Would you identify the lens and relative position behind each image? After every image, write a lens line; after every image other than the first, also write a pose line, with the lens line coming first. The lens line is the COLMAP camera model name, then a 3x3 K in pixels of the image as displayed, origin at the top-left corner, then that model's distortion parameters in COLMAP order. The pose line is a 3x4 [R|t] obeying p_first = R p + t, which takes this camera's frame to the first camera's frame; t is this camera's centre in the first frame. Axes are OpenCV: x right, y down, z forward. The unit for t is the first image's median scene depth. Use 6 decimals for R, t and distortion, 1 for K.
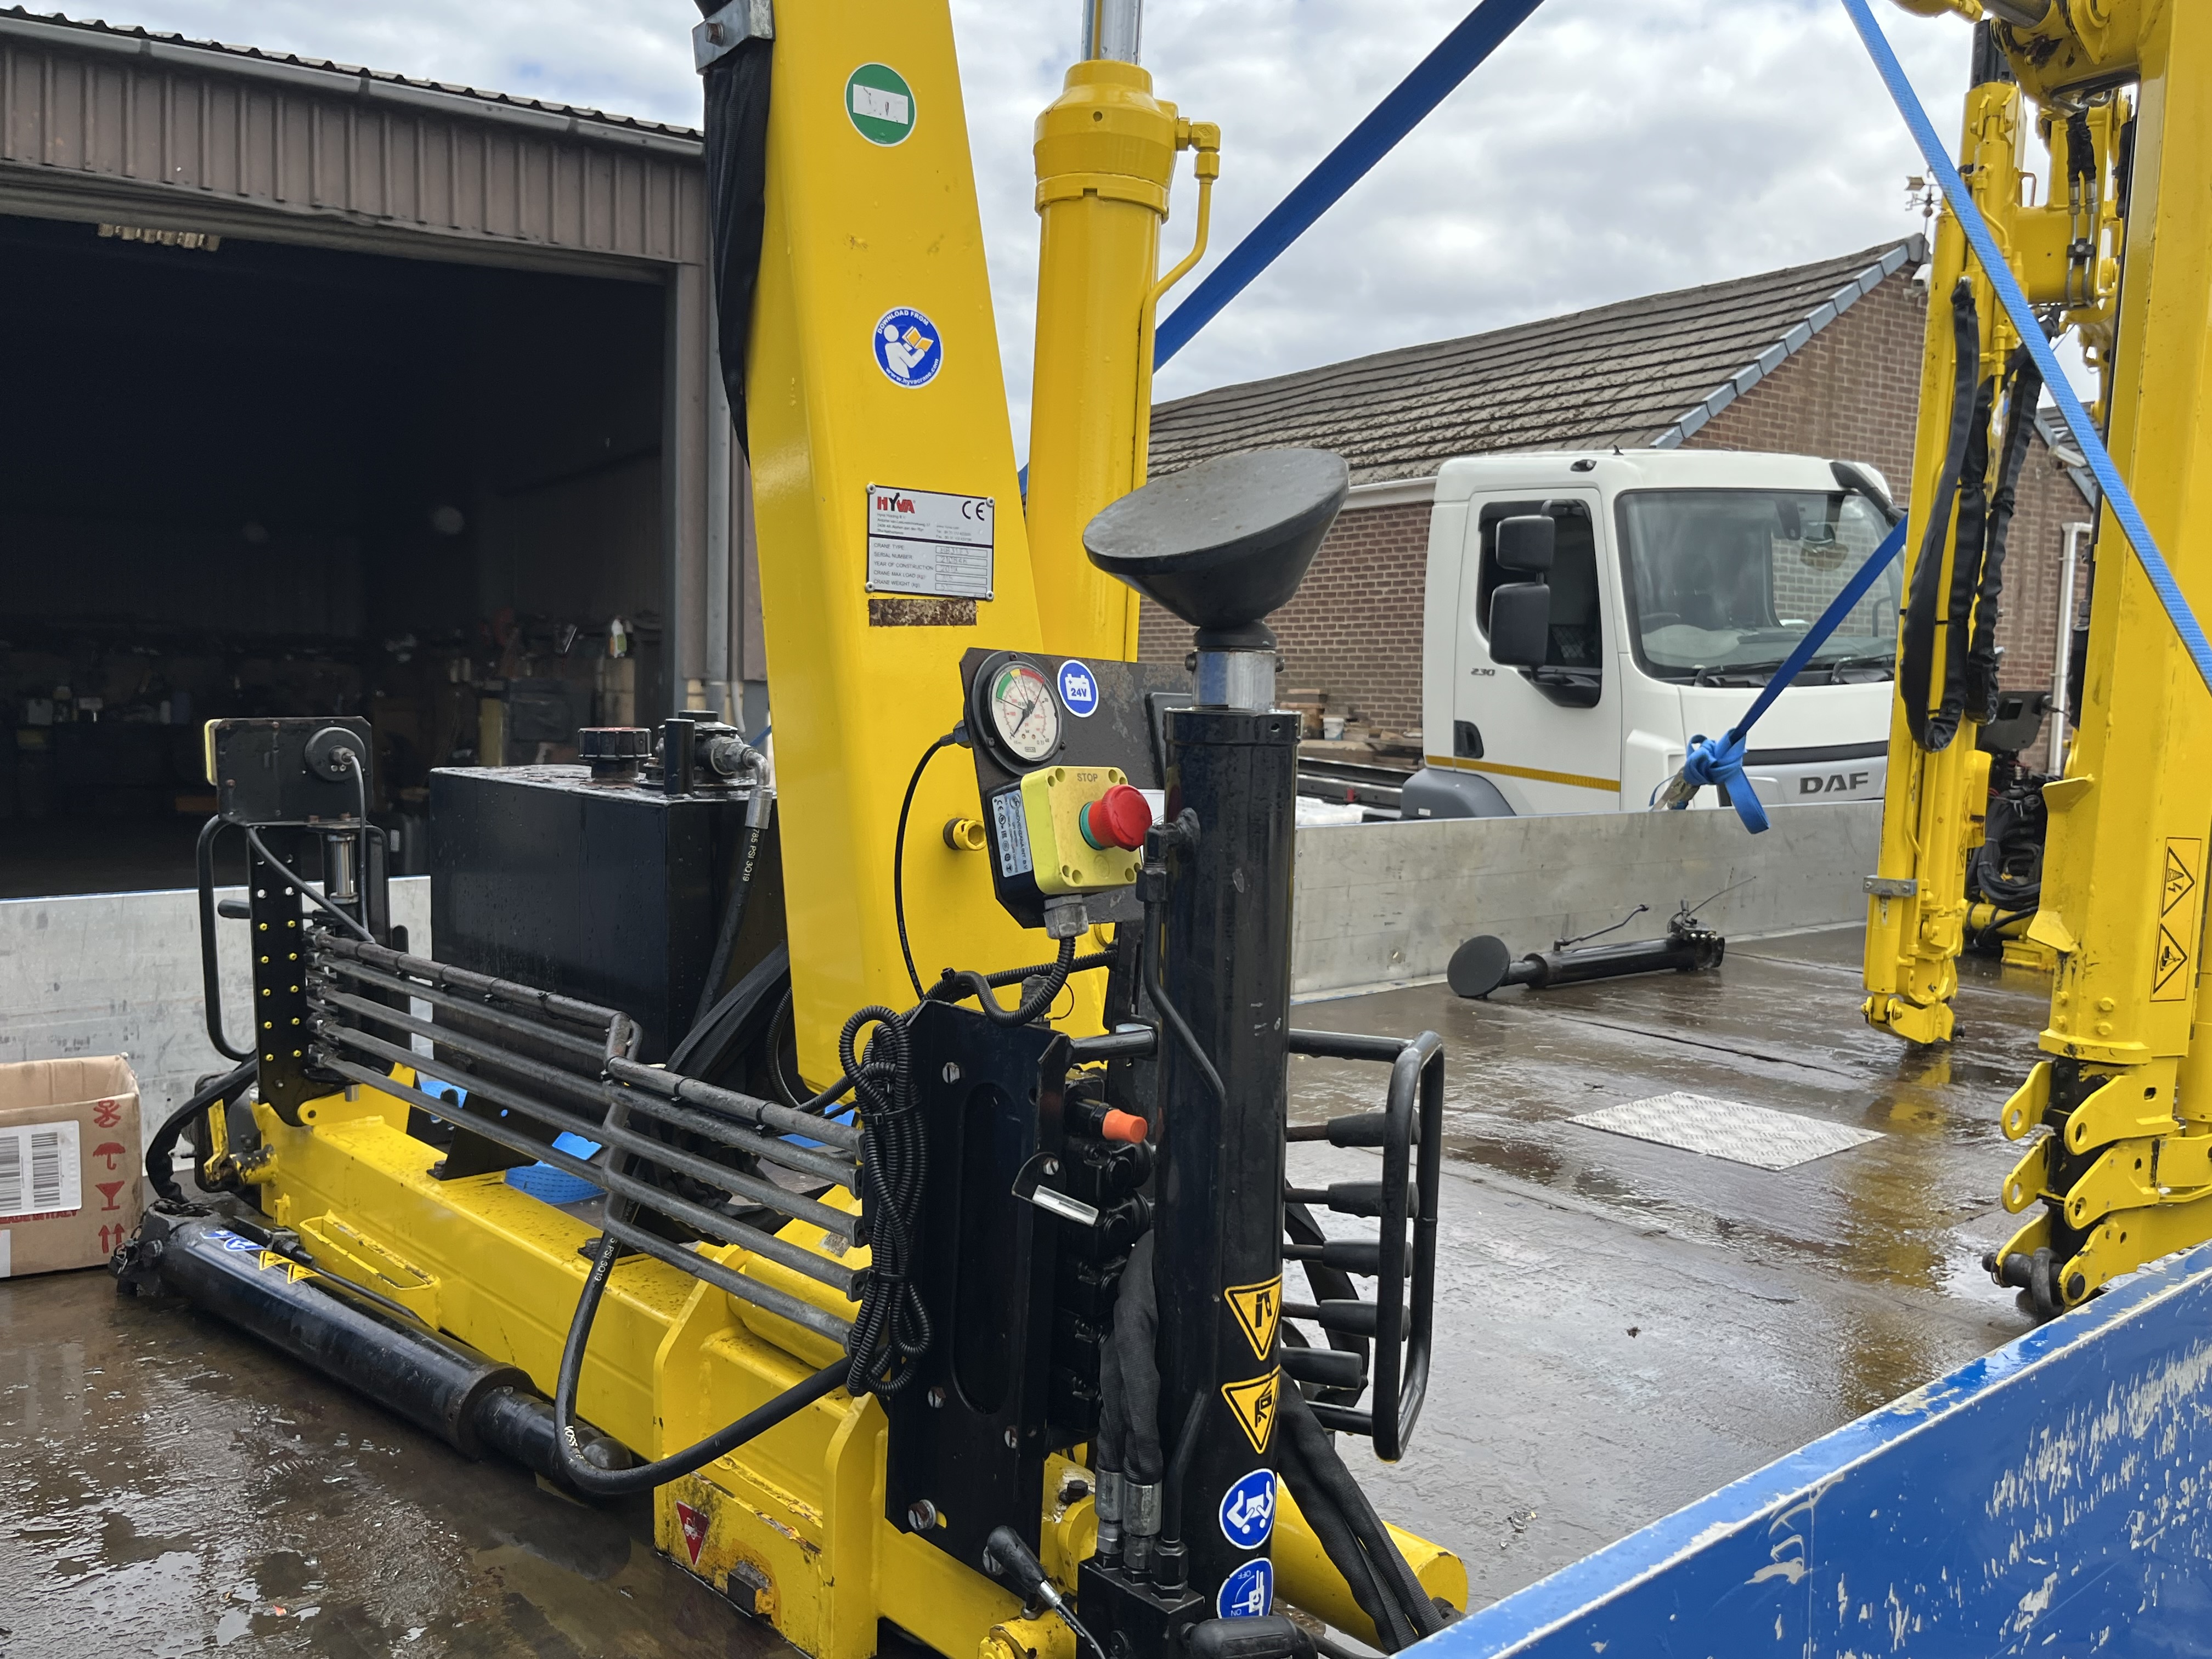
lens RADIAL K [[1796.5, 0, 1147.0], [0, 1796.5, 853.9], [0, 0, 1]] dist [0.048163, -0.071020]
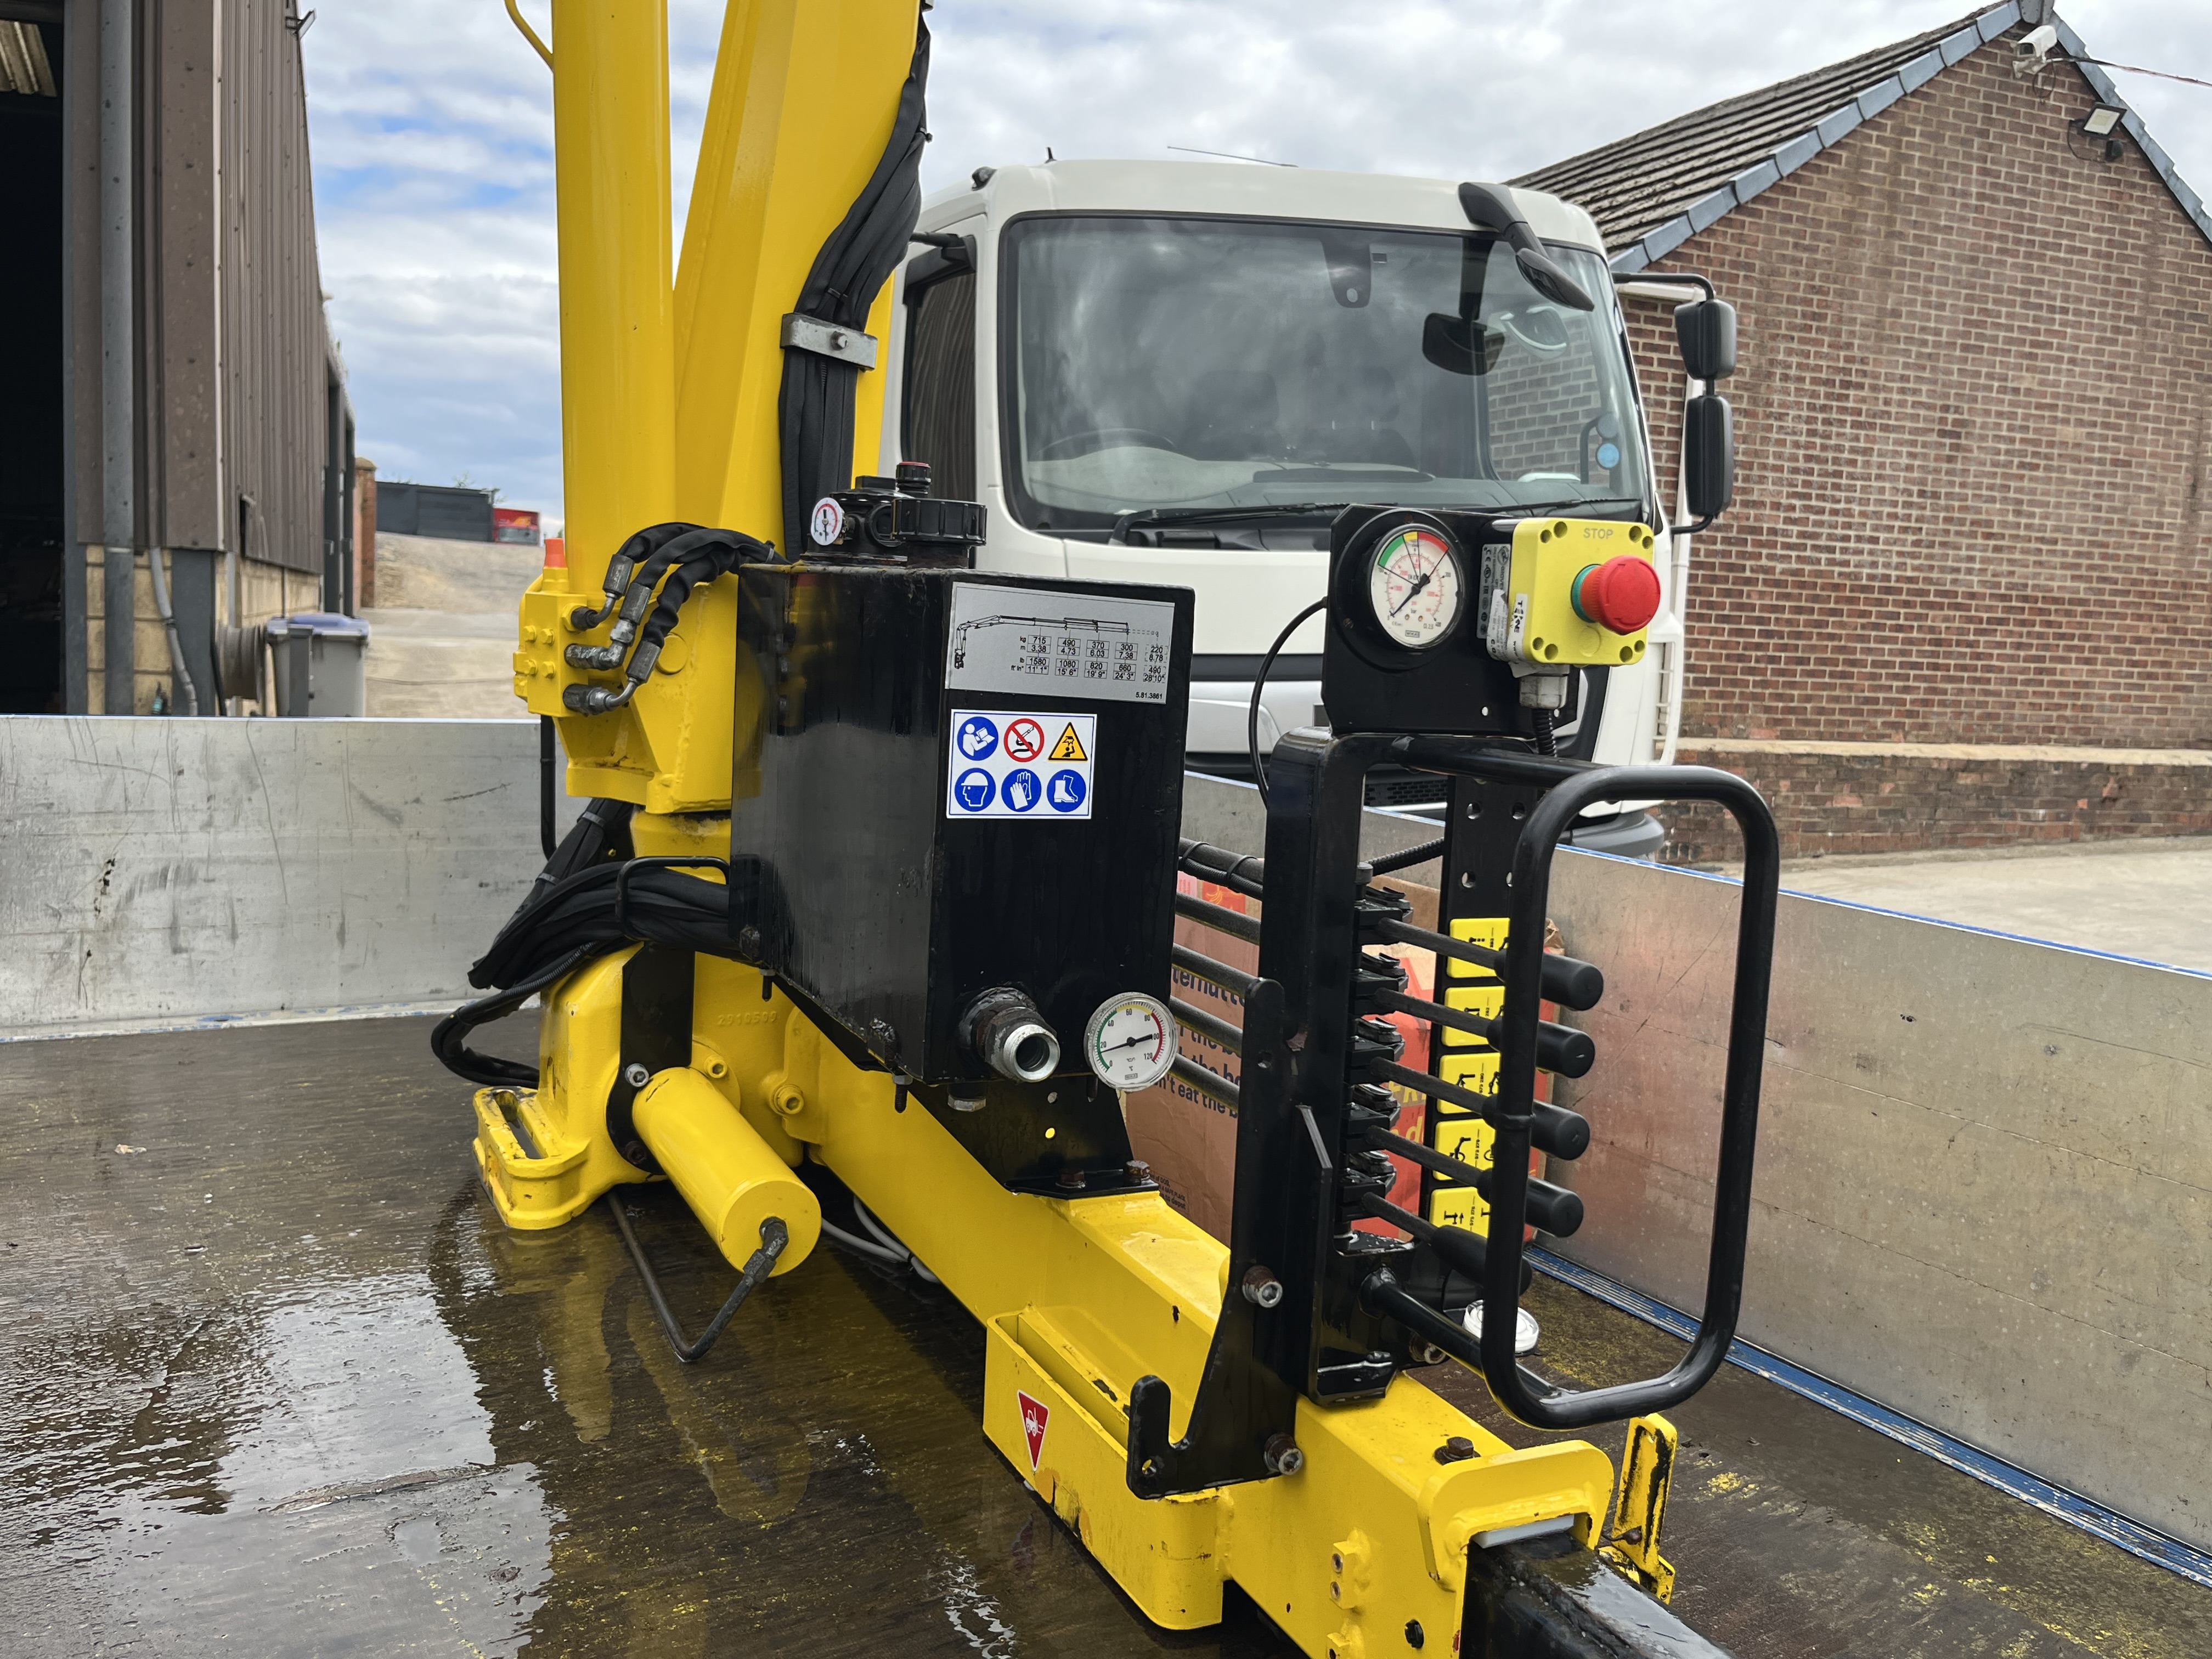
lens RADIAL K [[1811.6, 0, 1118.3], [0, 1811.6, 835.7], [0, 0, 1]] dist [0.092838, -0.126991]
pose [[0.983239, 0.042506, -0.177298, 0.287729], [-0.038755, 0.998947, 0.024567, -0.007721], [0.178156, -0.017284, 0.983850, 0.280275]]
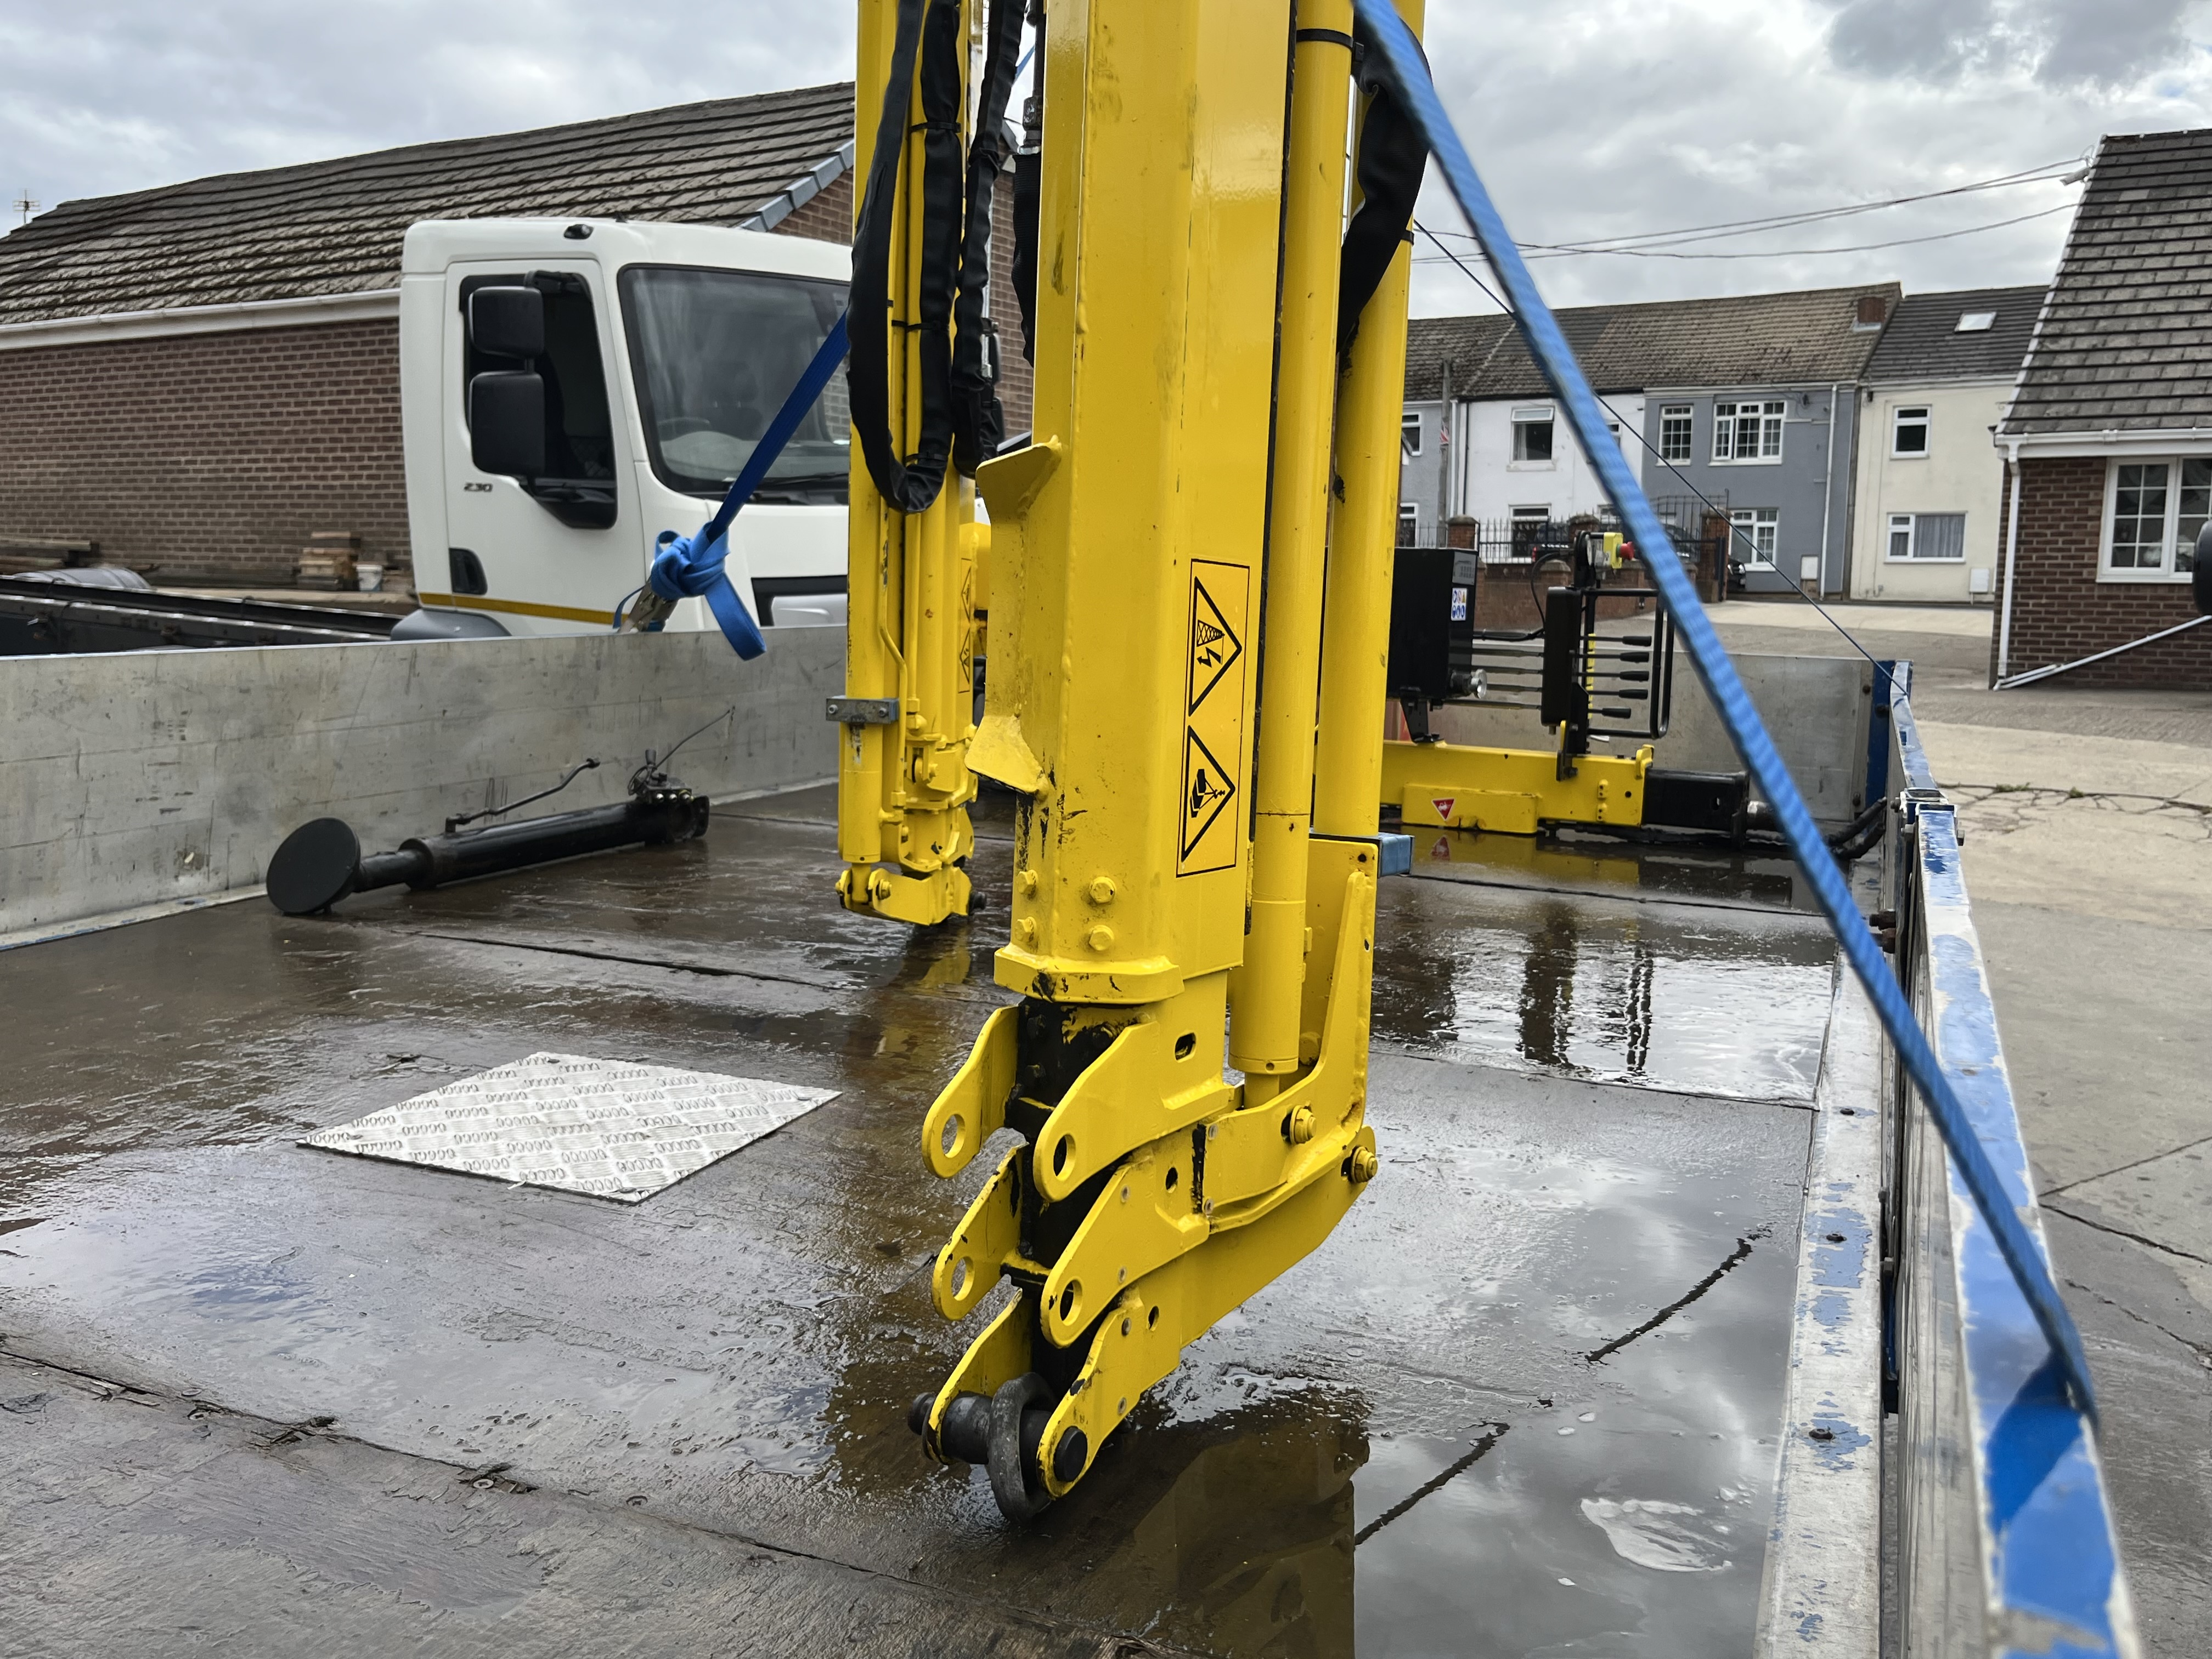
lens RADIAL K [[1817.9, 0, 1106.0], [0, 1817.9, 829.5], [0, 0, 1]] dist [-0.001412, 0.002921]
pose [[0.898803, -0.073850, 0.432088, 0.056723], [0.047055, 0.996265, 0.072395, 0.005283], [-0.435821, -0.044737, 0.898921, 0.098483]]
